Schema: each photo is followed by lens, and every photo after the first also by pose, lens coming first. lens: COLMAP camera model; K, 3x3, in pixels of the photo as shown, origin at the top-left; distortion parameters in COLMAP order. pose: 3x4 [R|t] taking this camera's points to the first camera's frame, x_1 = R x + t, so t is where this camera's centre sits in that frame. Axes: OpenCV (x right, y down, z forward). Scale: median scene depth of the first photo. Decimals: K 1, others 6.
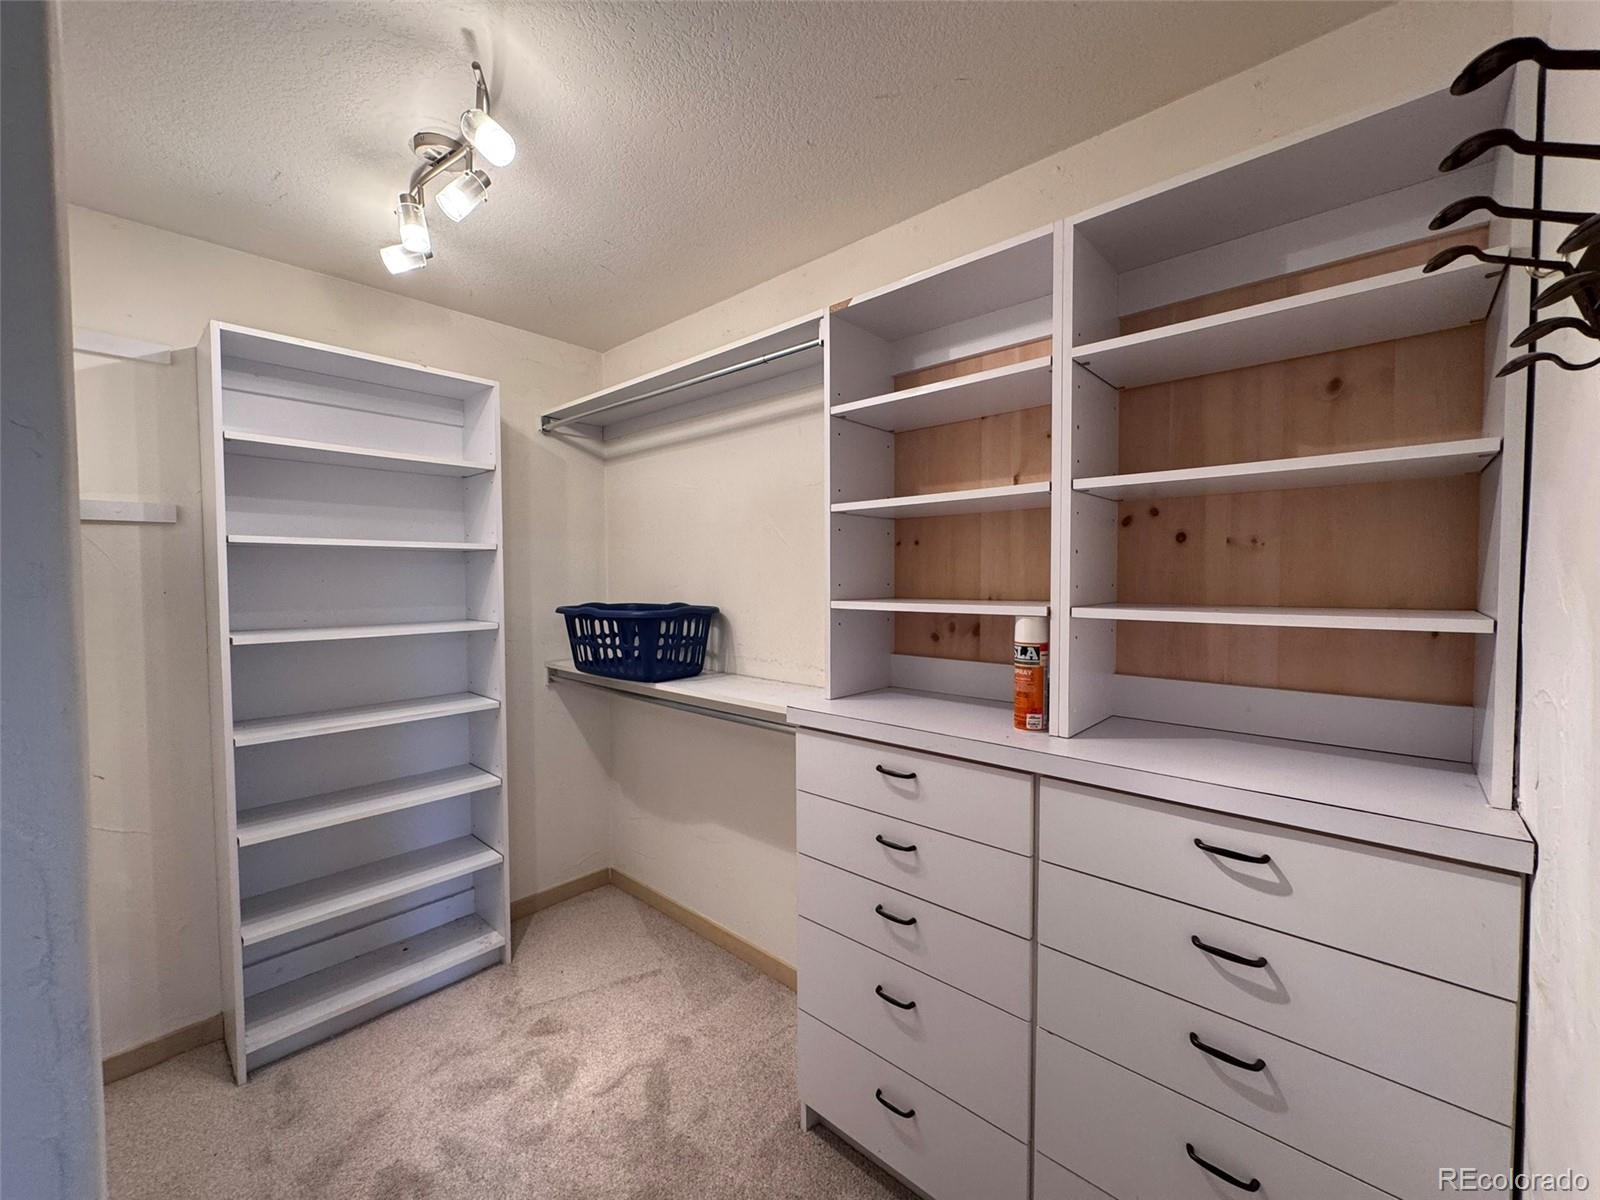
lens RADIAL K [[640.0, 0, 800.0], [0, 640.0, 600.0], [0, 0, 1]] dist [-0.001074, -0.000067]
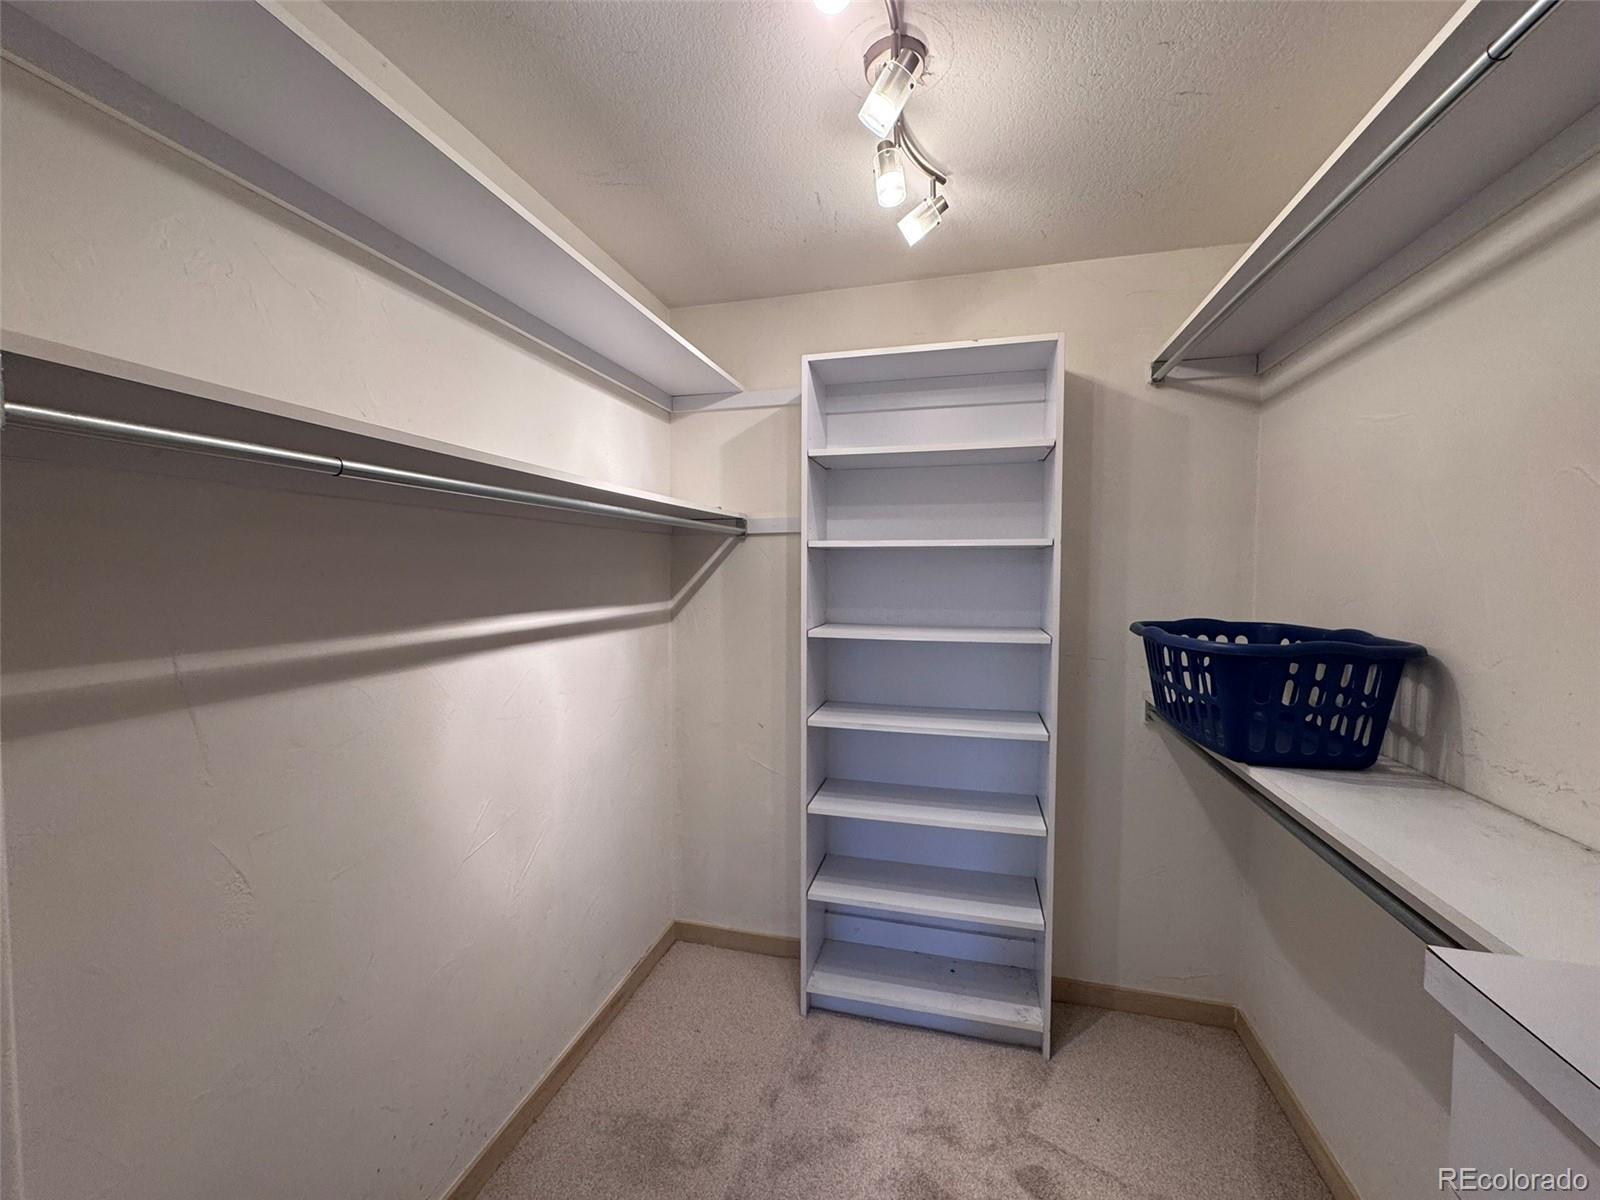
lens RADIAL K [[640.0, 0, 800.0], [0, 640.0, 600.0], [0, 0, 1]] dist [-0.001074, -0.000067]
pose [[0.461092, 0.045956, -0.886162, 0.090289], [-0.037501, 0.998775, 0.032284, -0.023679], [0.886560, 0.018347, 0.462250, 0.341732]]
